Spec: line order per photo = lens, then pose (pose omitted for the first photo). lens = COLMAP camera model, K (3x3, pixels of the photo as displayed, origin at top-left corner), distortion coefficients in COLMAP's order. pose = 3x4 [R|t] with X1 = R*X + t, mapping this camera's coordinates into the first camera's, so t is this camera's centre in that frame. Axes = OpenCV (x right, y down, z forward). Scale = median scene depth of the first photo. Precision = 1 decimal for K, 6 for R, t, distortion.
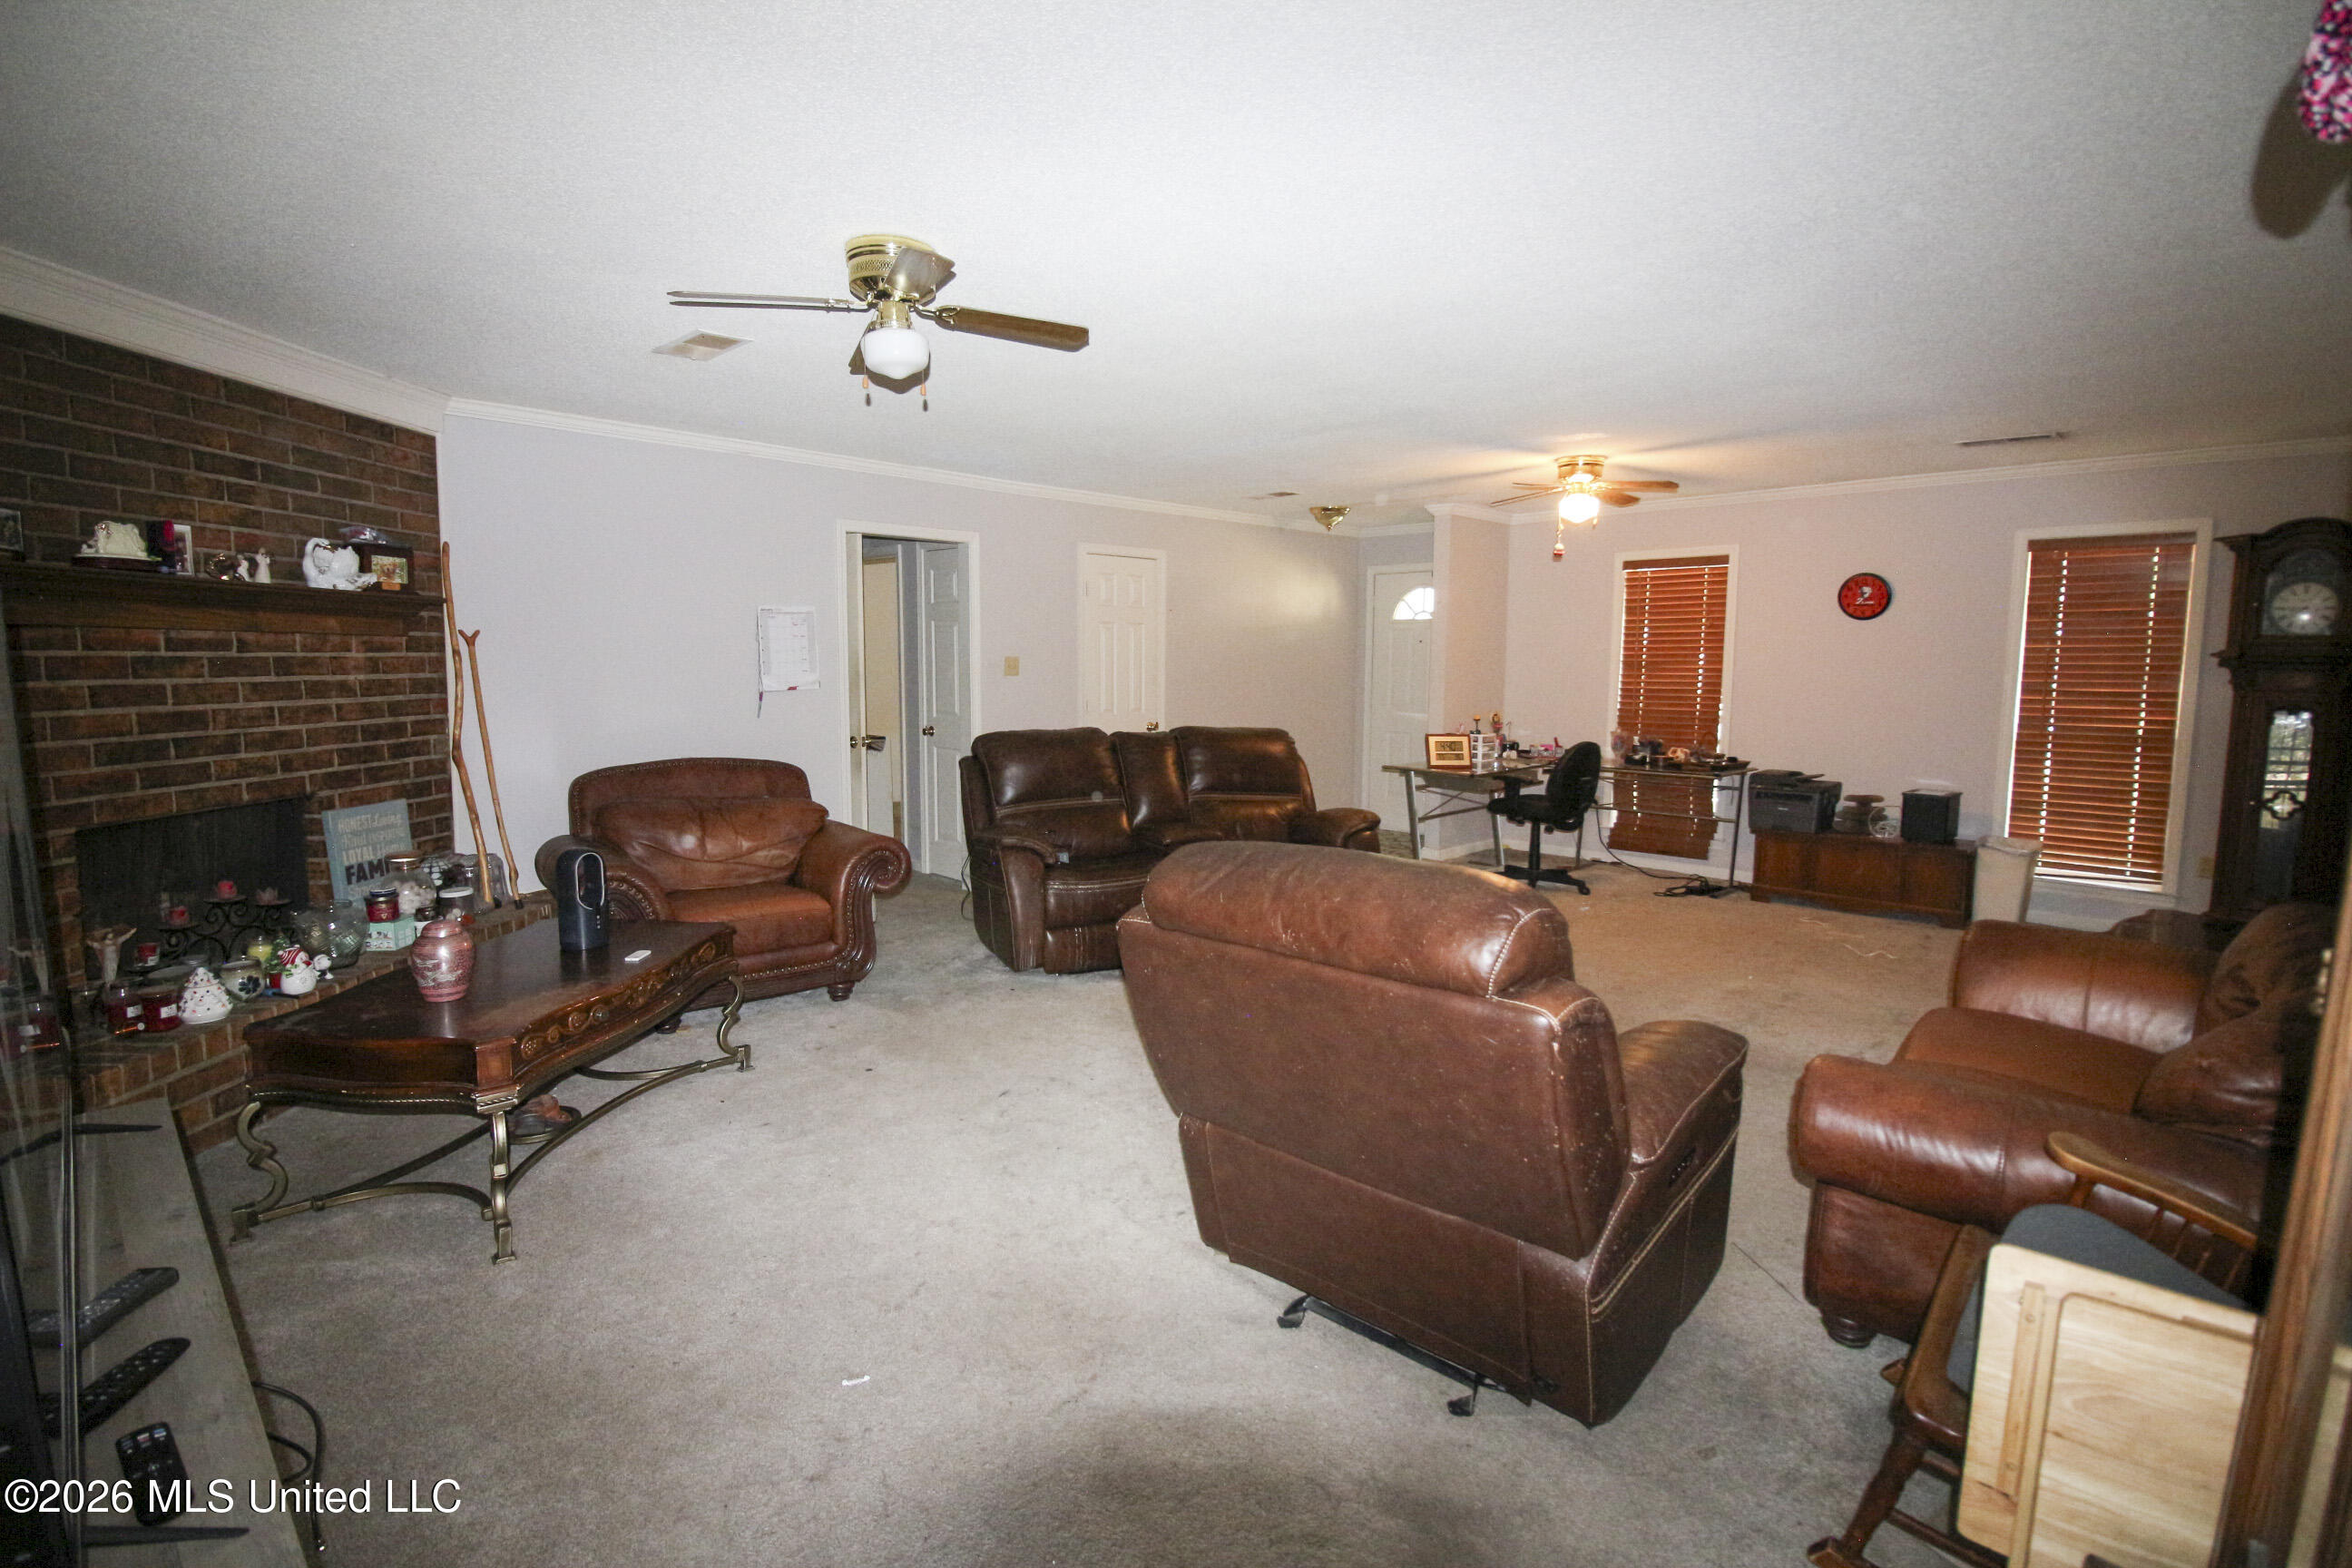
lens RADIAL K [[1095.8, 0, 1160.1], [0, 1095.8, 772.4], [0, 0, 1]] dist [-0.003106, -0.011979]
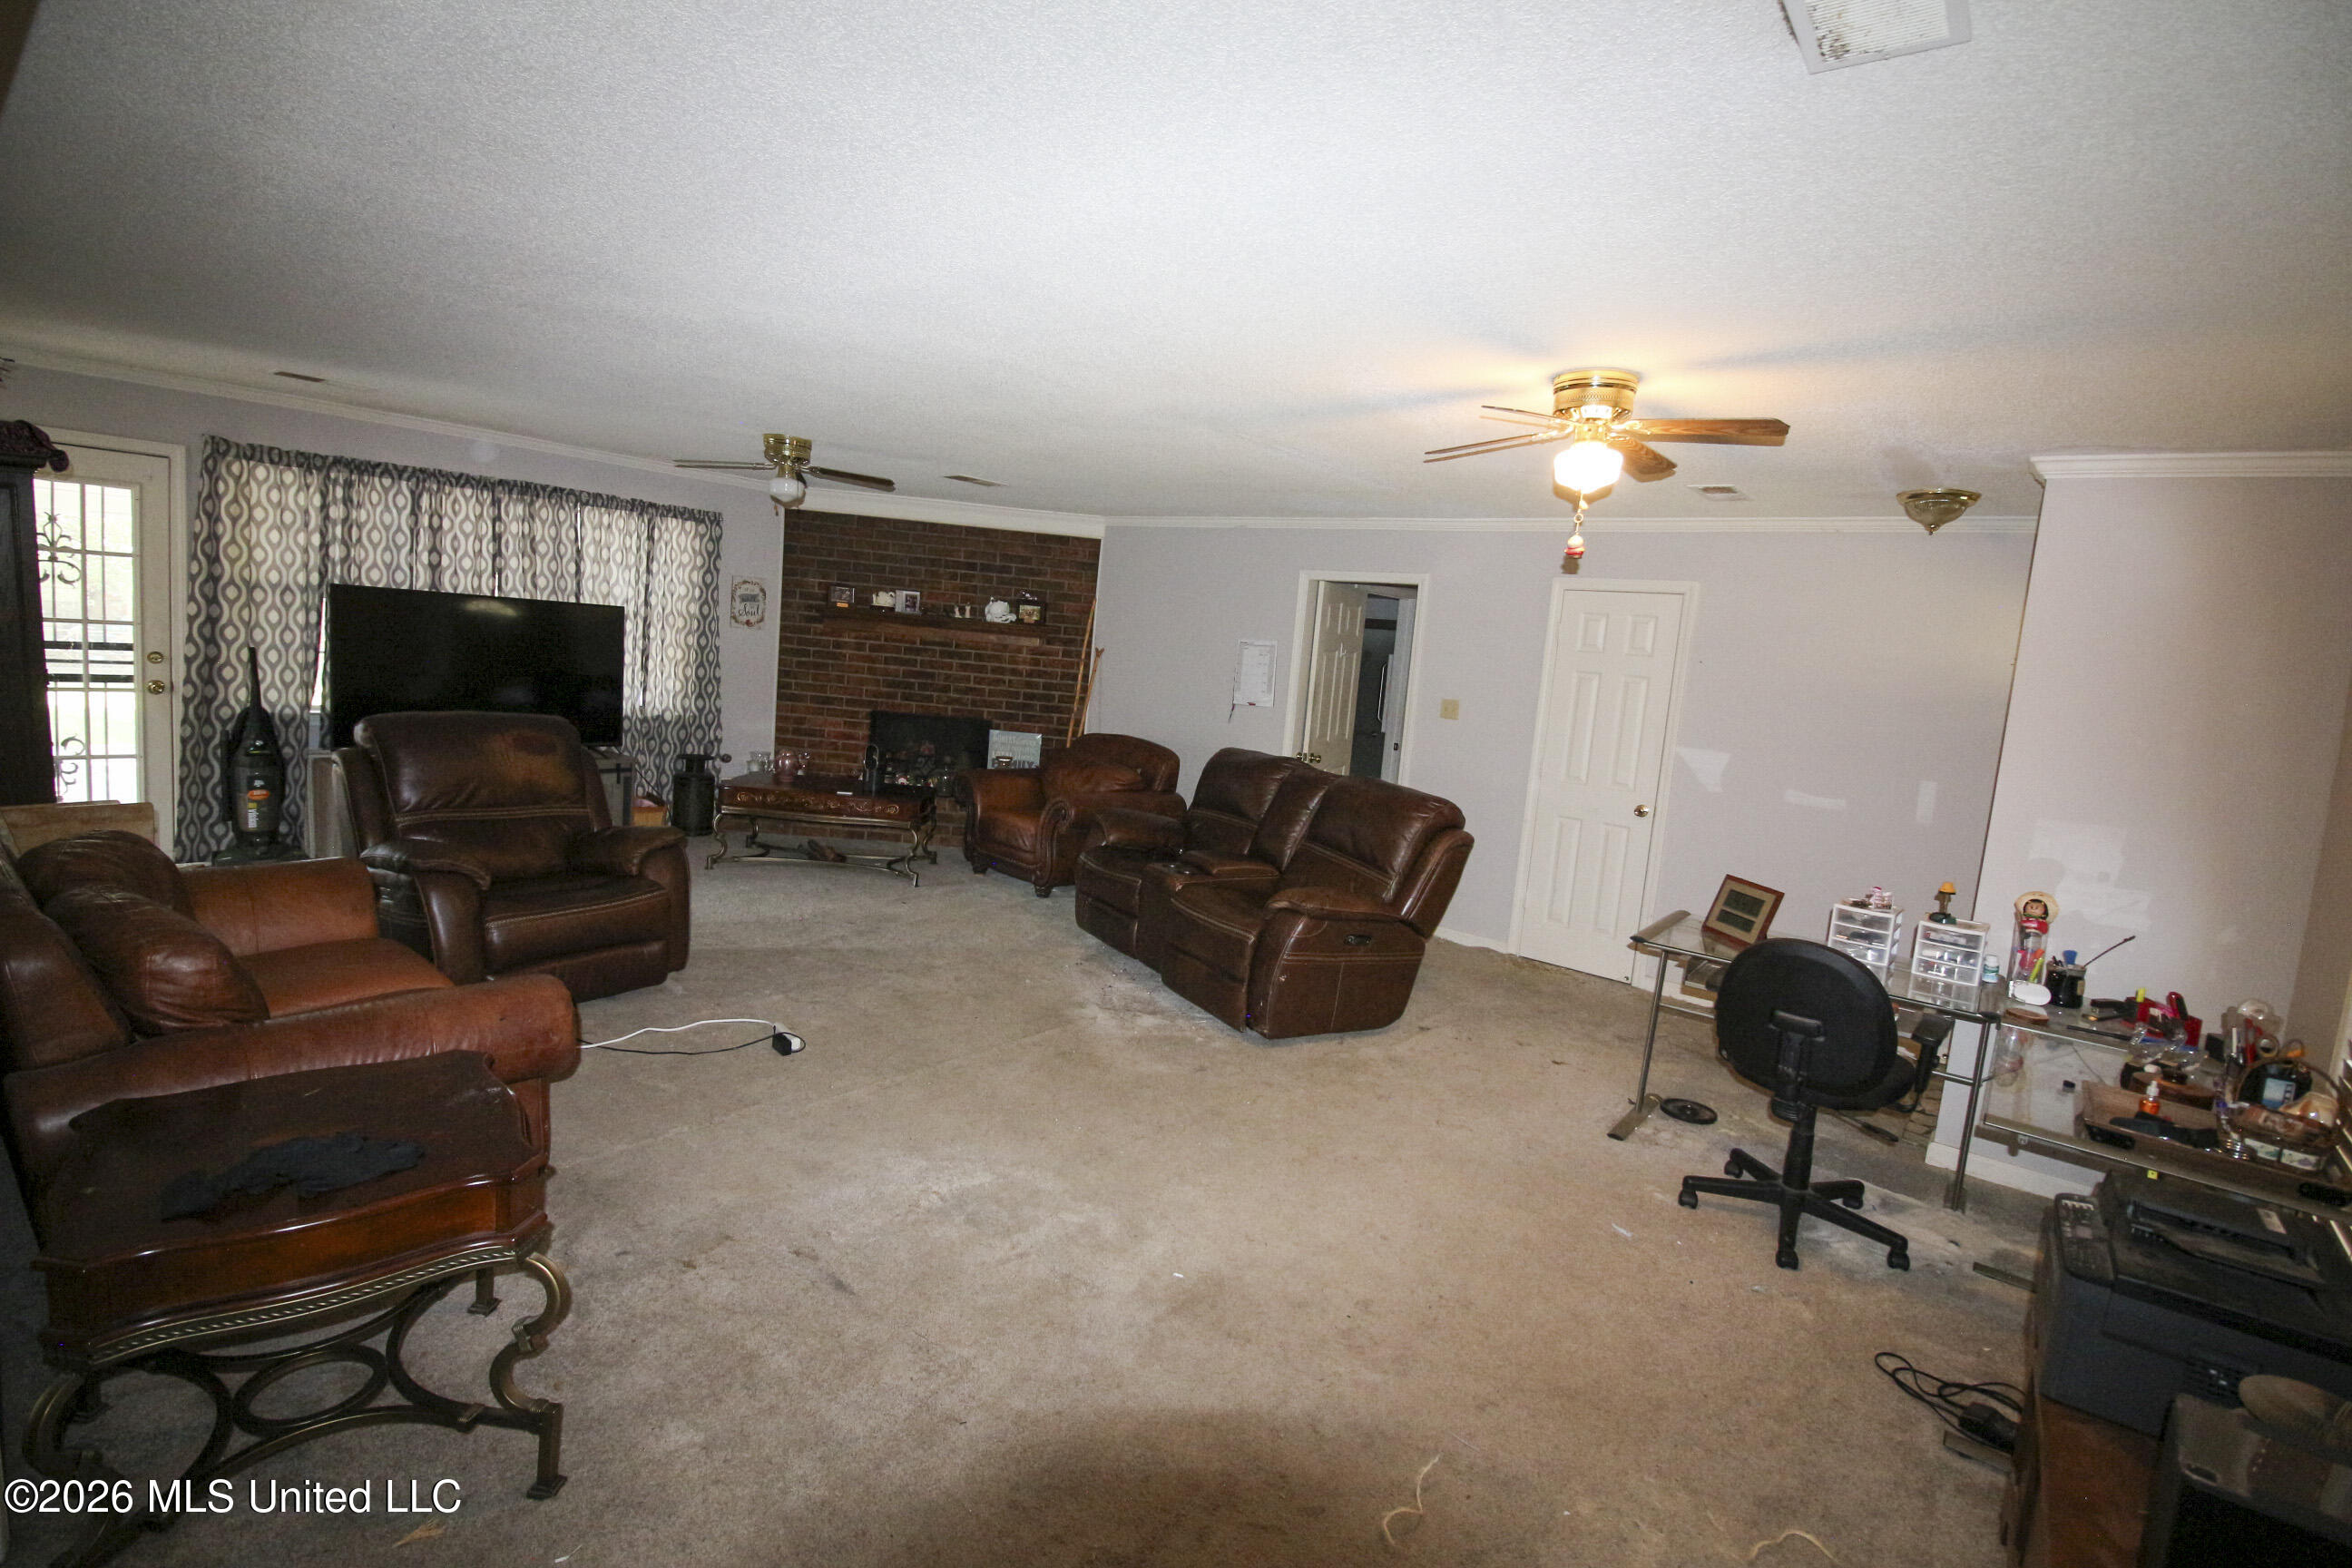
lens RADIAL K [[1095.8, 0, 1160.1], [0, 1095.8, 772.4], [0, 0, 1]] dist [-0.003106, -0.011979]
pose [[0.119753, 0.120942, -0.985410, 1.319703], [-0.189711, 0.977051, 0.096861, -0.146417], [0.974510, 0.175344, 0.139948, 1.043525]]
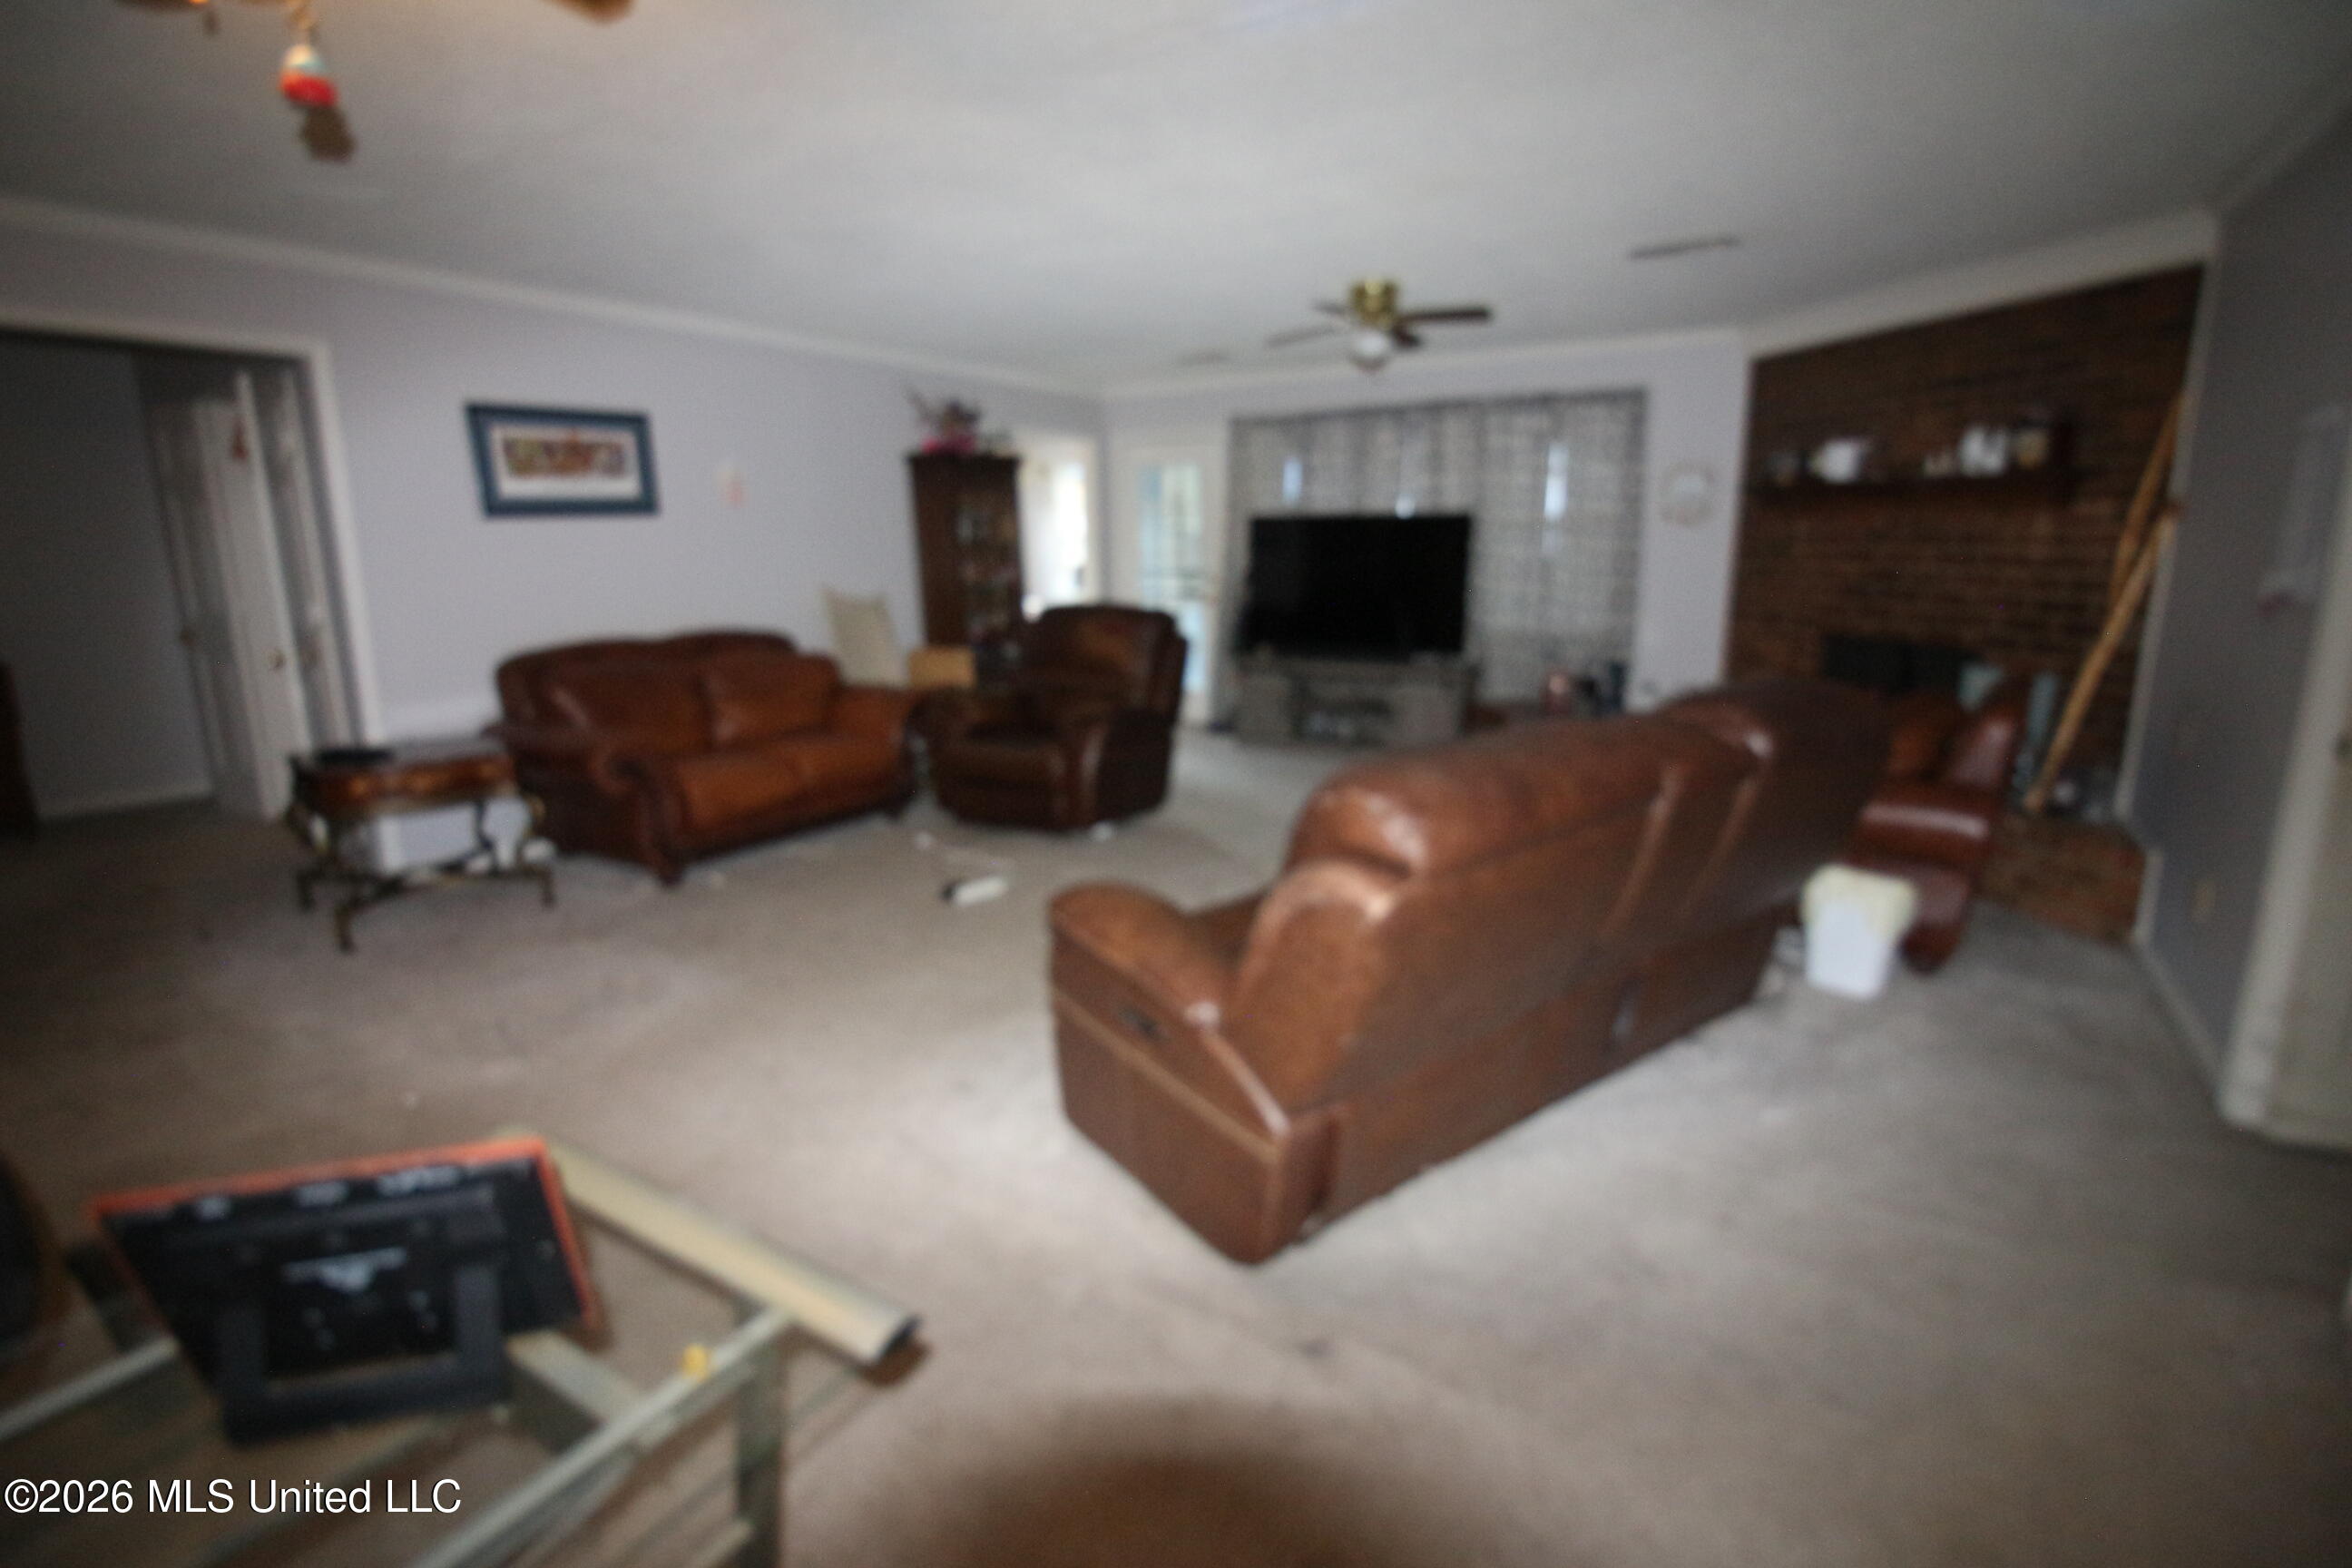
lens RADIAL K [[1095.8, 0, 1160.1], [0, 1095.8, 772.4], [0, 0, 1]] dist [-0.003106, -0.011979]
pose [[-0.960156, 0.074472, -0.269359, 0.394808], [-0.014146, 0.949653, 0.312983, -0.210619], [0.279106, 0.304323, -0.910762, 1.870419]]
